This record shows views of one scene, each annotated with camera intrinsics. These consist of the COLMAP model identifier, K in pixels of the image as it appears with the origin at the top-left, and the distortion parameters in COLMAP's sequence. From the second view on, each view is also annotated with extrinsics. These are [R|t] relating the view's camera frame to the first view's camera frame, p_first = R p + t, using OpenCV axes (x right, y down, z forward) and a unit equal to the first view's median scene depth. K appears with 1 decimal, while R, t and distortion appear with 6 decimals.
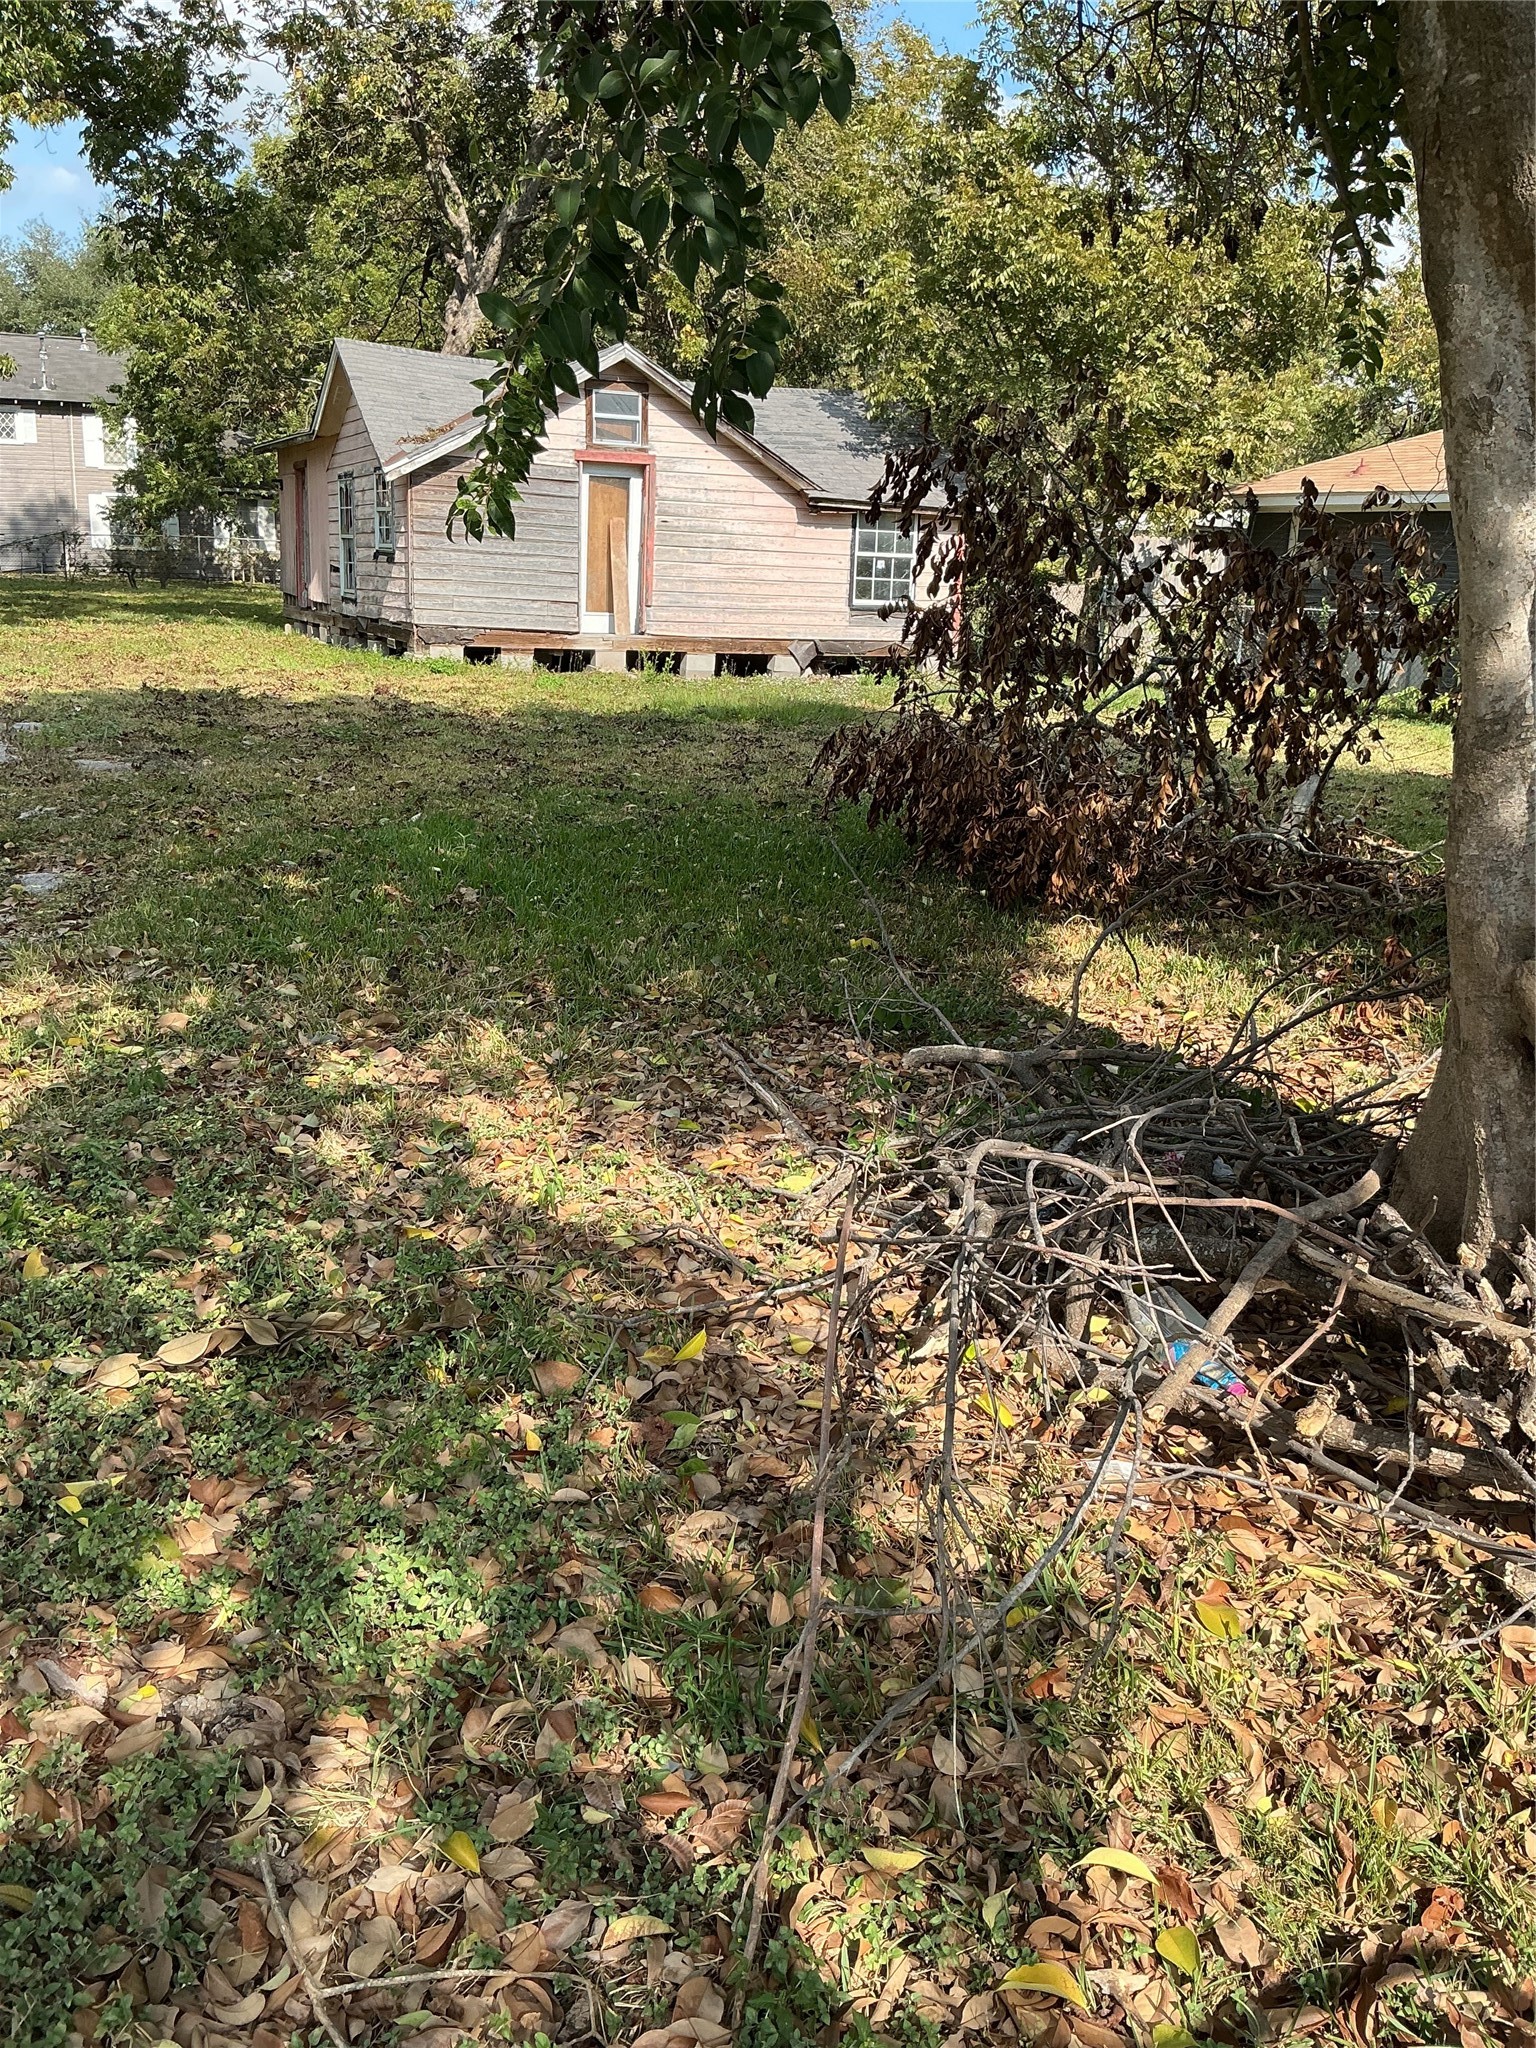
lens RADIAL K [[1685.0, 0, 773.9], [0, 1685.0, 1017.0], [0, 0, 1]] dist [0.119368, -0.268999]
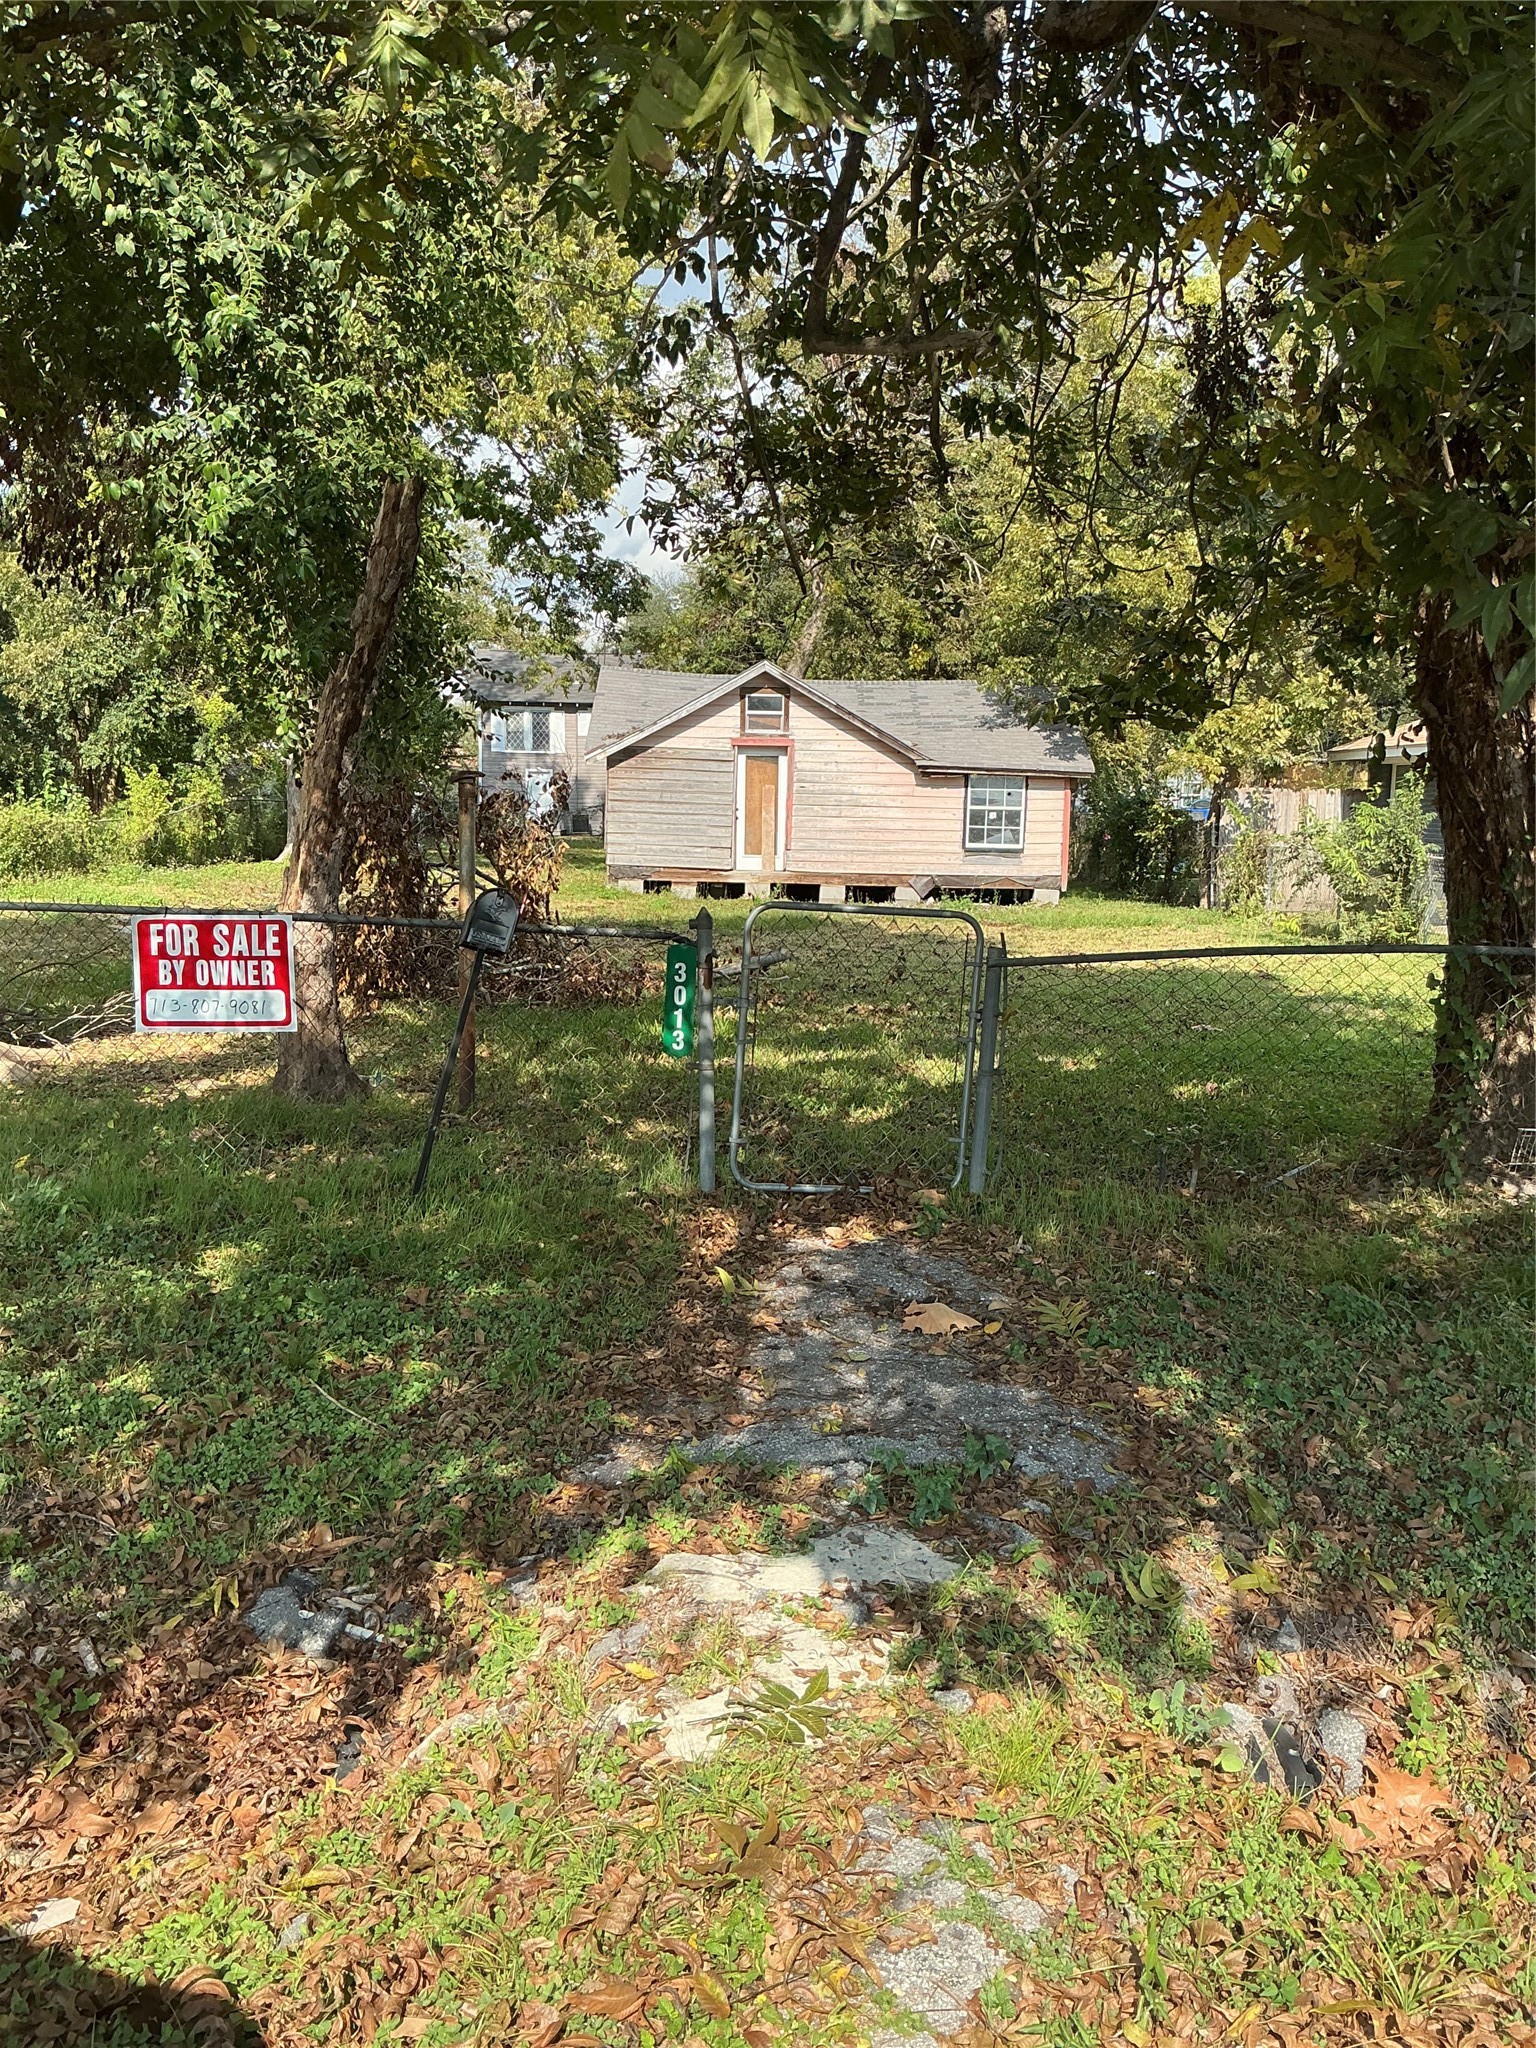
lens RADIAL K [[1675.3, 0, 774.7], [0, 1675.3, 1029.4], [0, 0, 1]] dist [0.118571, -0.274551]
pose [[0.912186, 0.033147, -0.408434, 0.445292], [-0.089451, 0.988793, -0.119531, 0.049377], [0.399894, 0.145569, 0.904928, -0.152130]]
